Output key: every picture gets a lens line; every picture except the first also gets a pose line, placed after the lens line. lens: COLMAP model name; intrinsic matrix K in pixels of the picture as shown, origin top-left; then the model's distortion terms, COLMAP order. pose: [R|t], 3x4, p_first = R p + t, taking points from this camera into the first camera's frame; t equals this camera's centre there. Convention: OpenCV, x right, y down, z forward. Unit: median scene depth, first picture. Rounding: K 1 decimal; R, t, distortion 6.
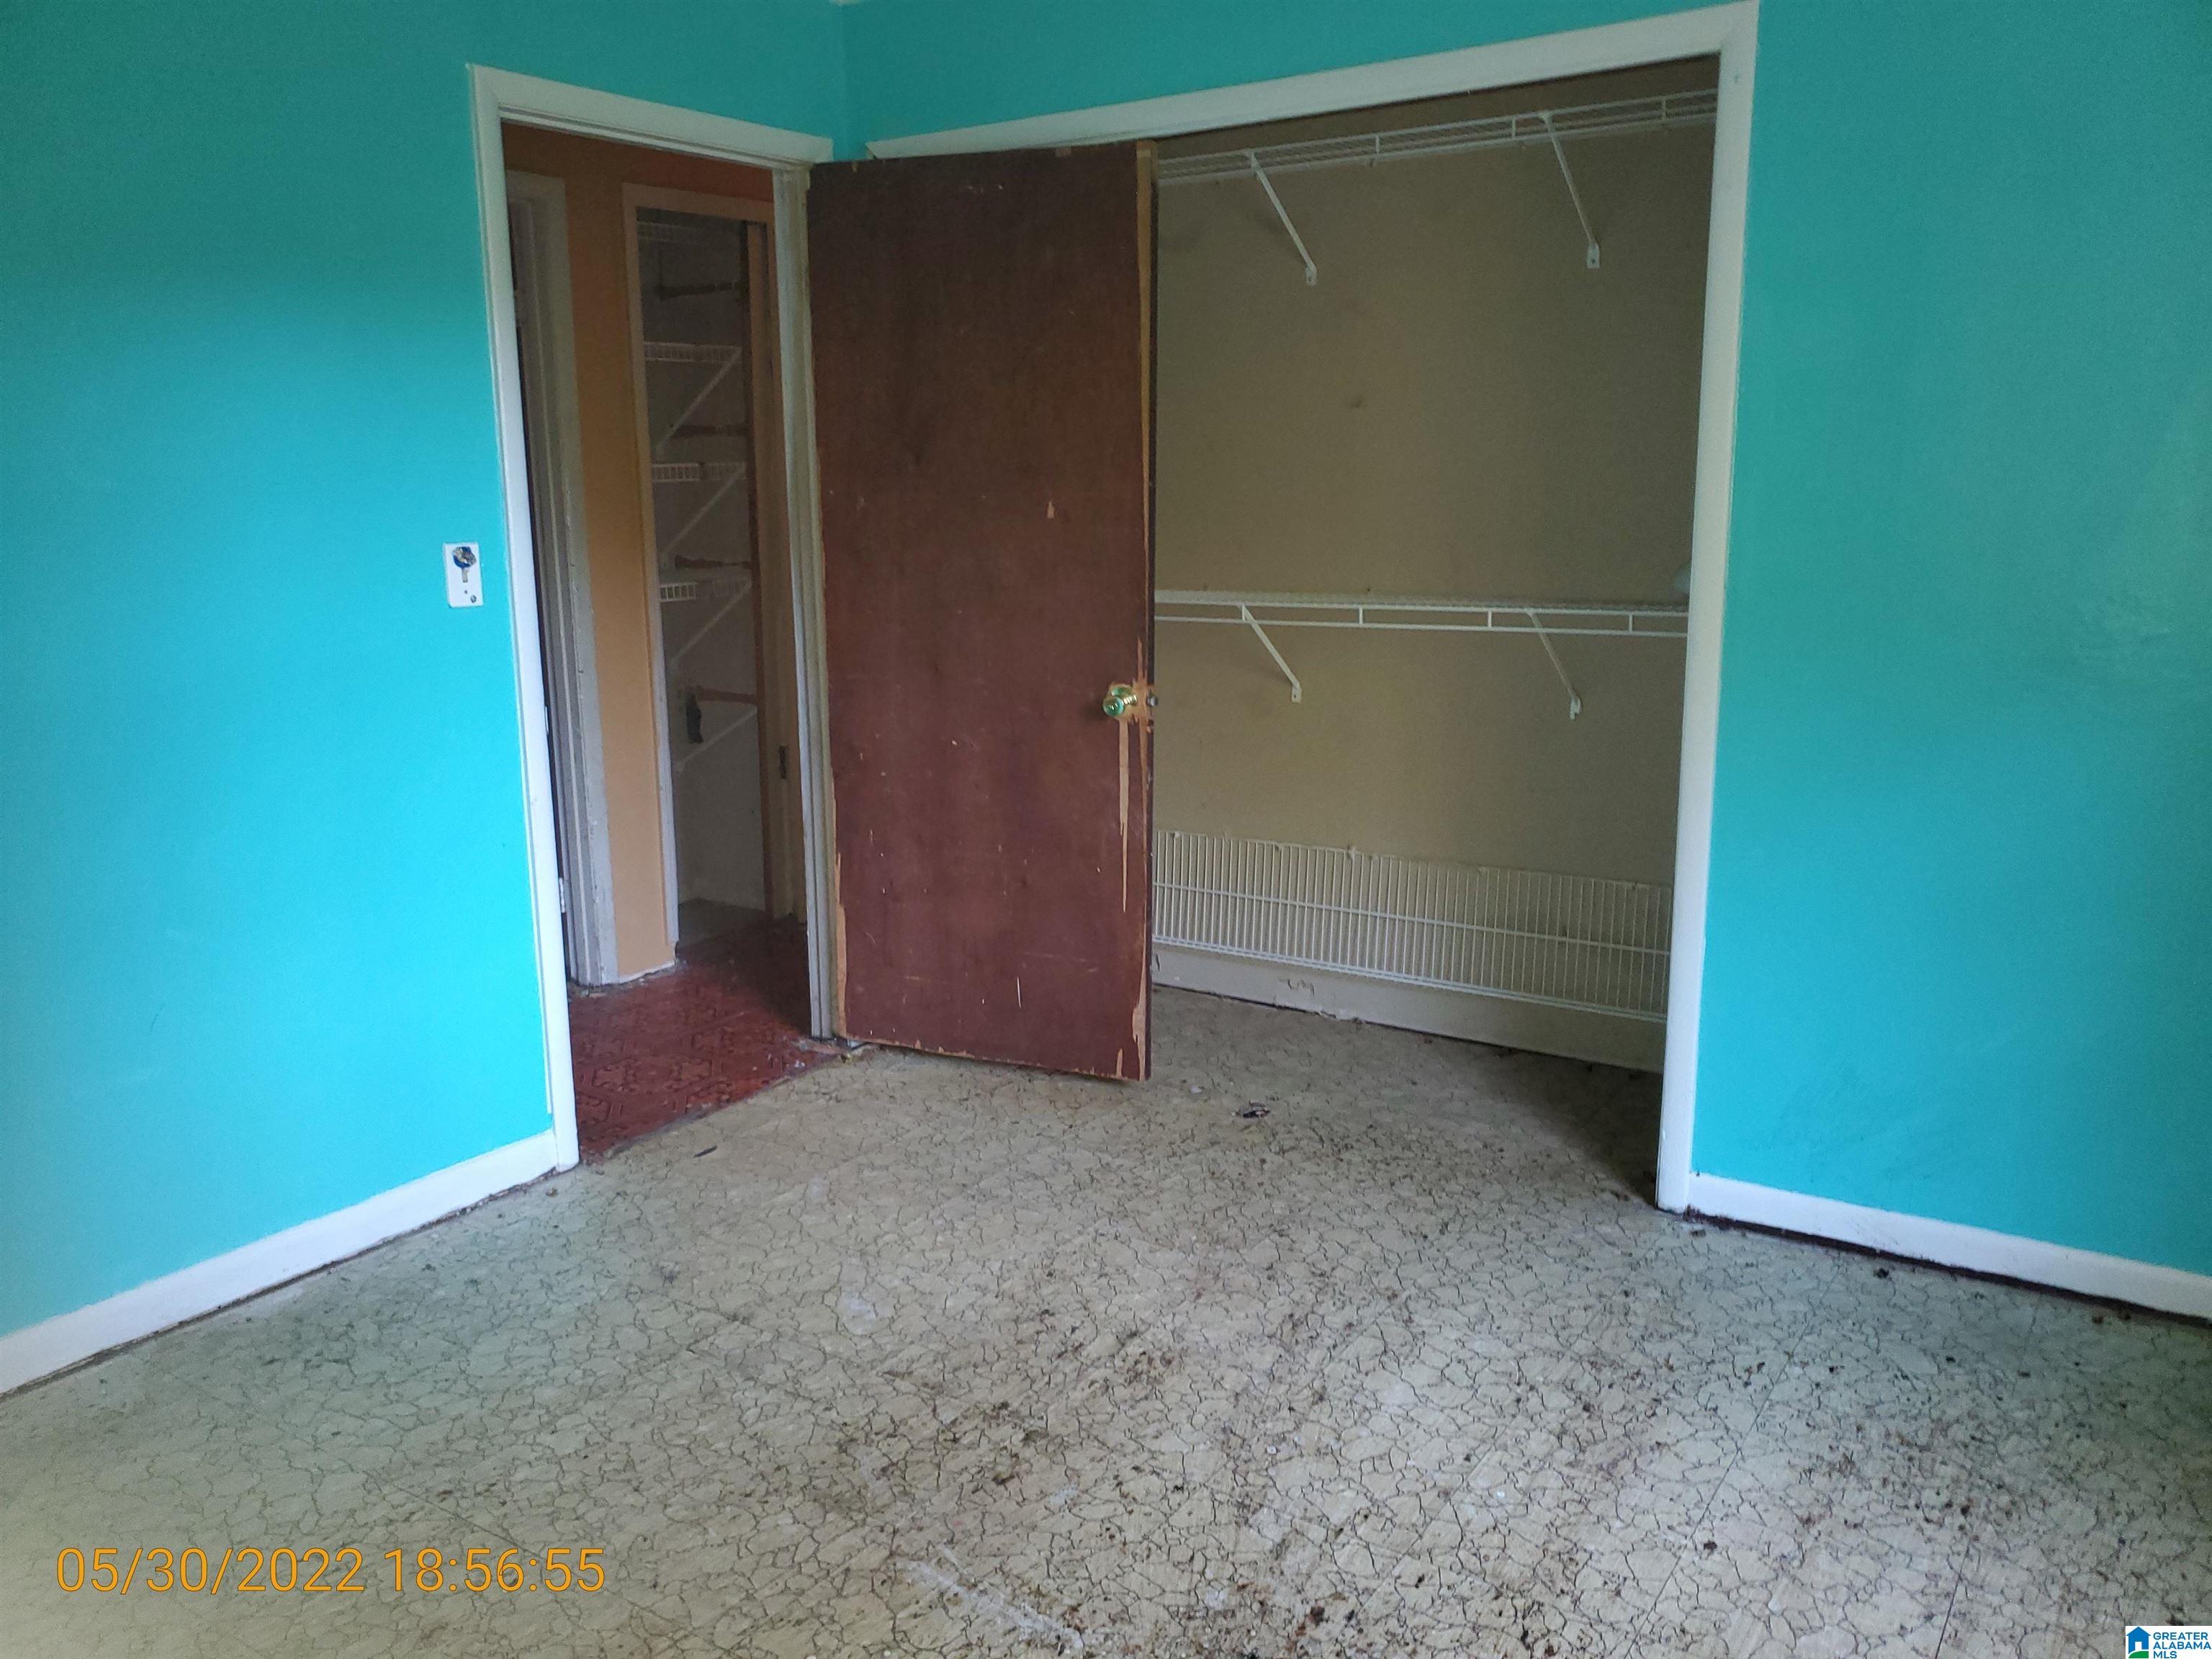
lens RADIAL K [[1725.6, 0, 1106.1], [0, 1725.6, 829.5], [0, 0, 1]] dist [0.035006, -0.022420]
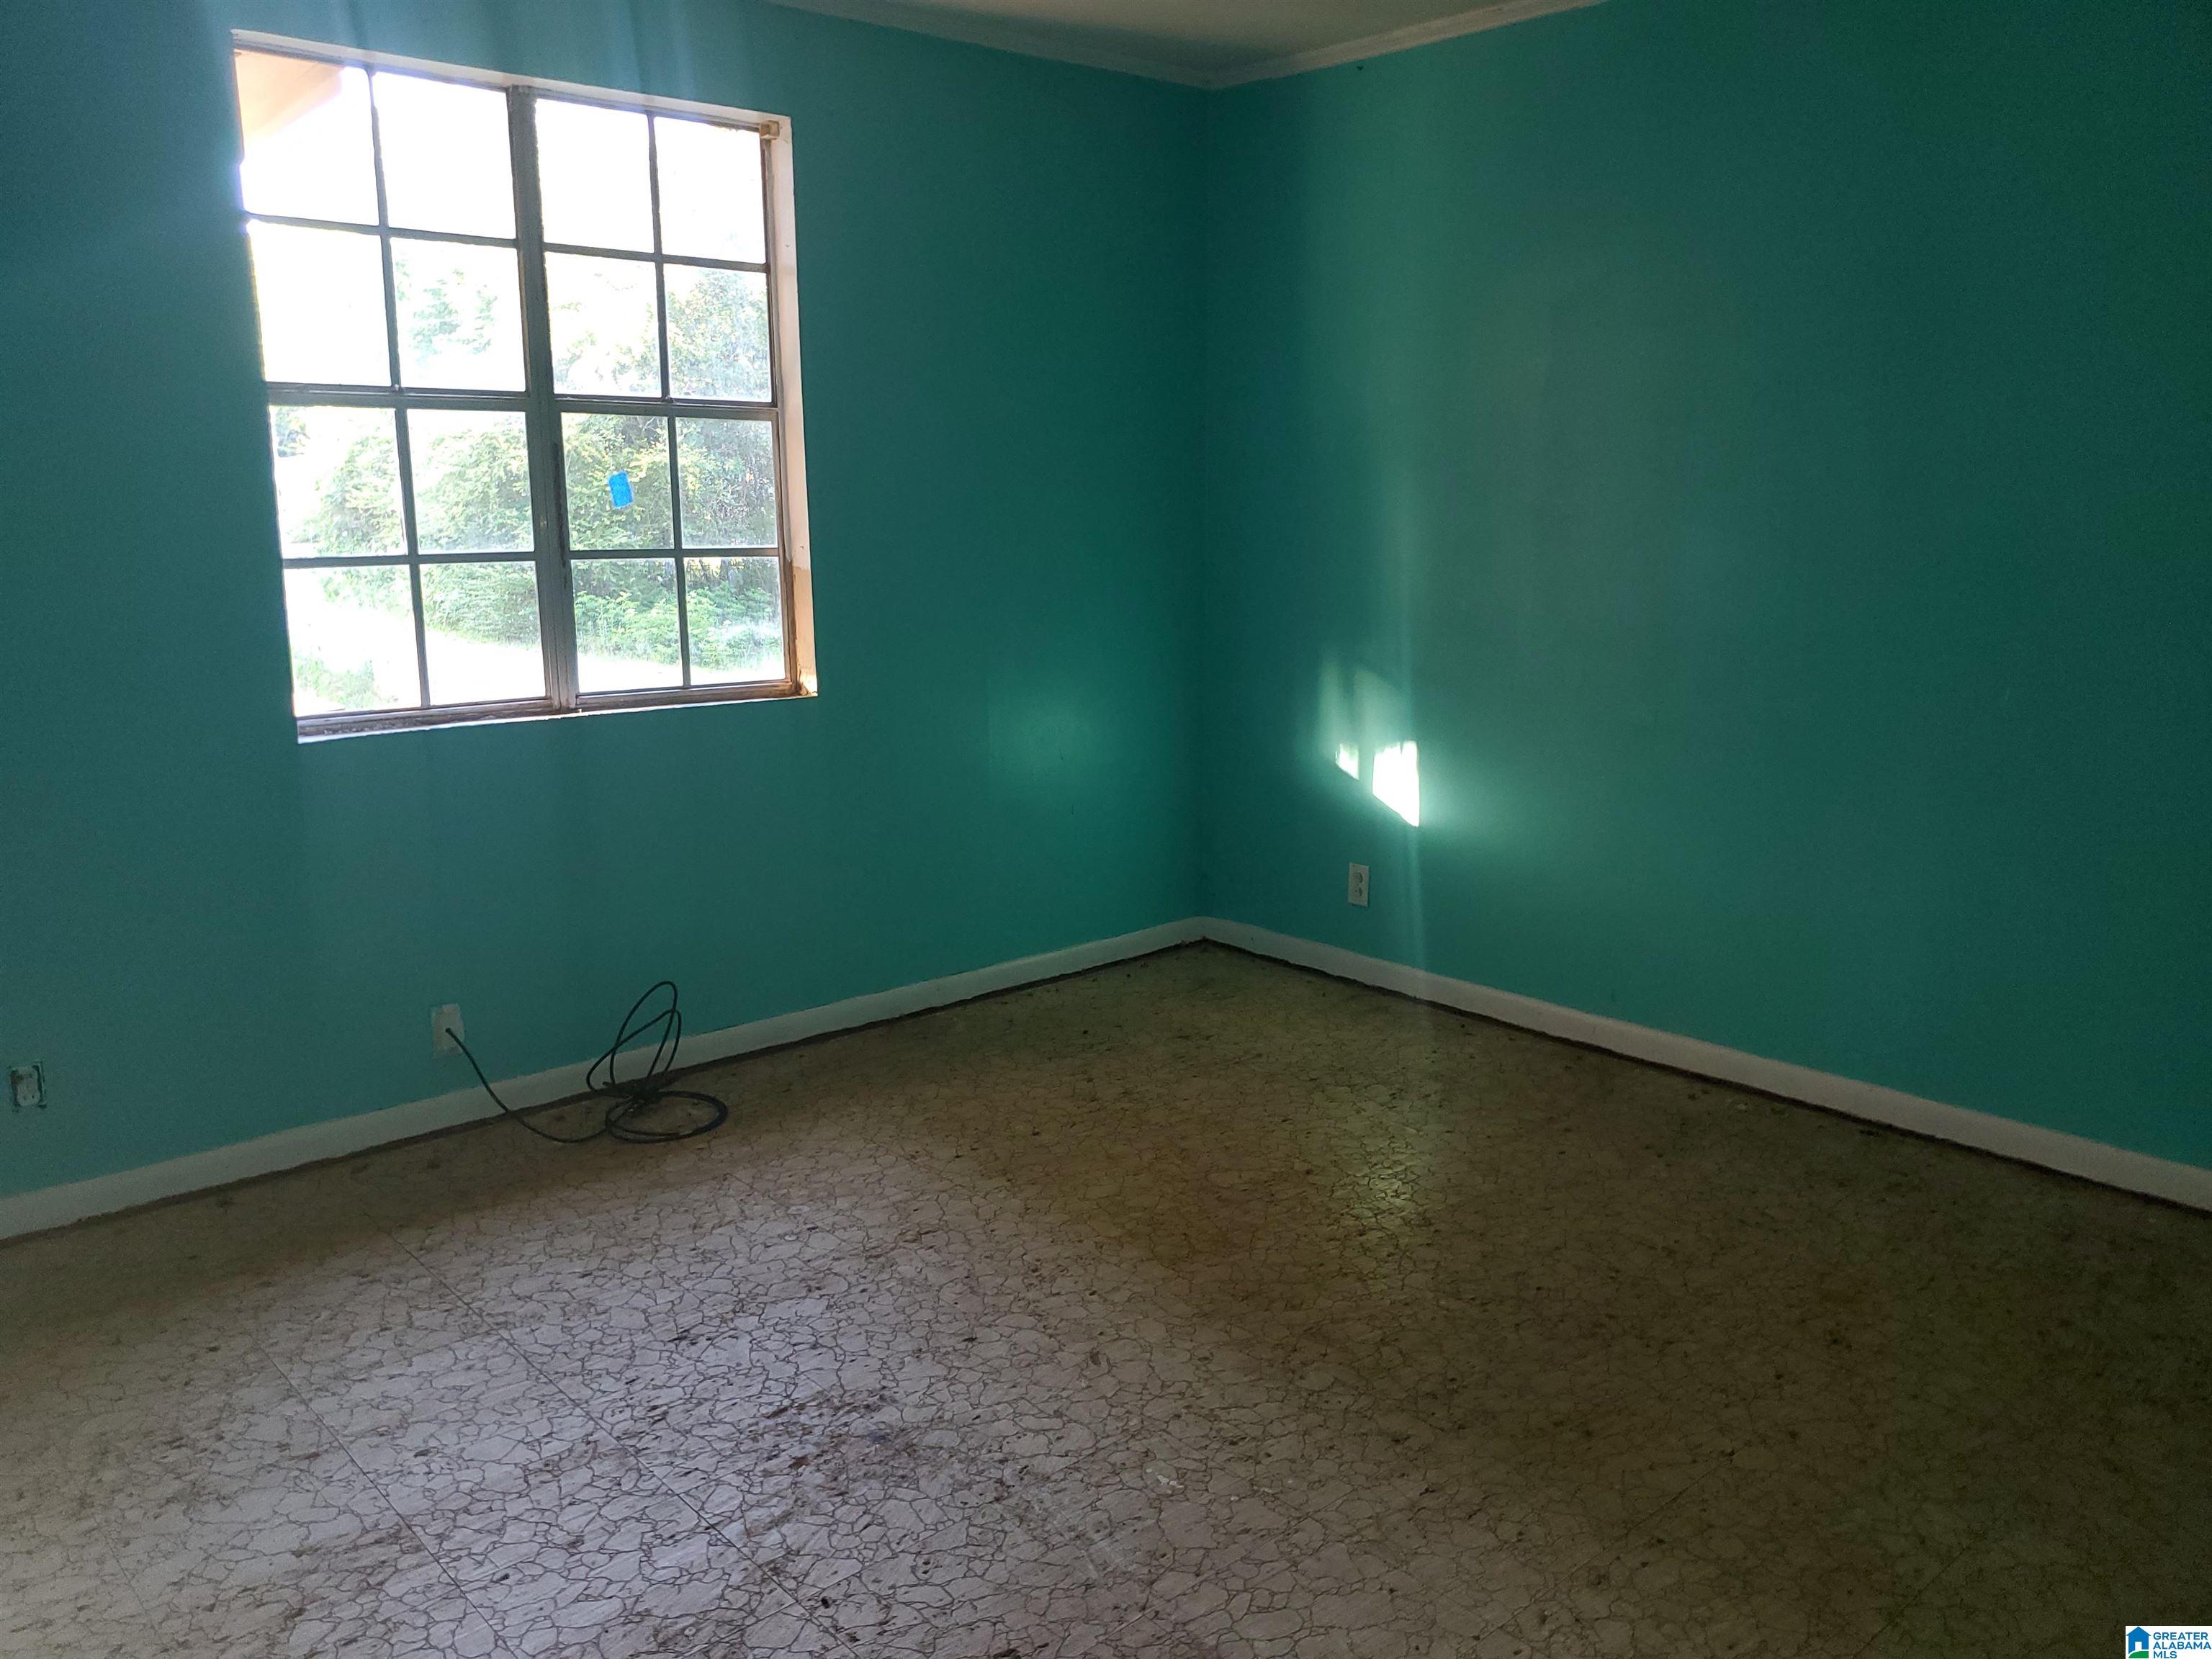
lens RADIAL K [[1725.6, 0, 1105.6], [0, 1725.6, 829.3], [0, 0, 1]] dist [0.035006, -0.022420]
pose [[-0.969666, -0.031328, 0.242418, -0.320881], [0.067263, 0.919266, 0.387847, -0.342892], [-0.234997, 0.392387, -0.889274, 1.706599]]
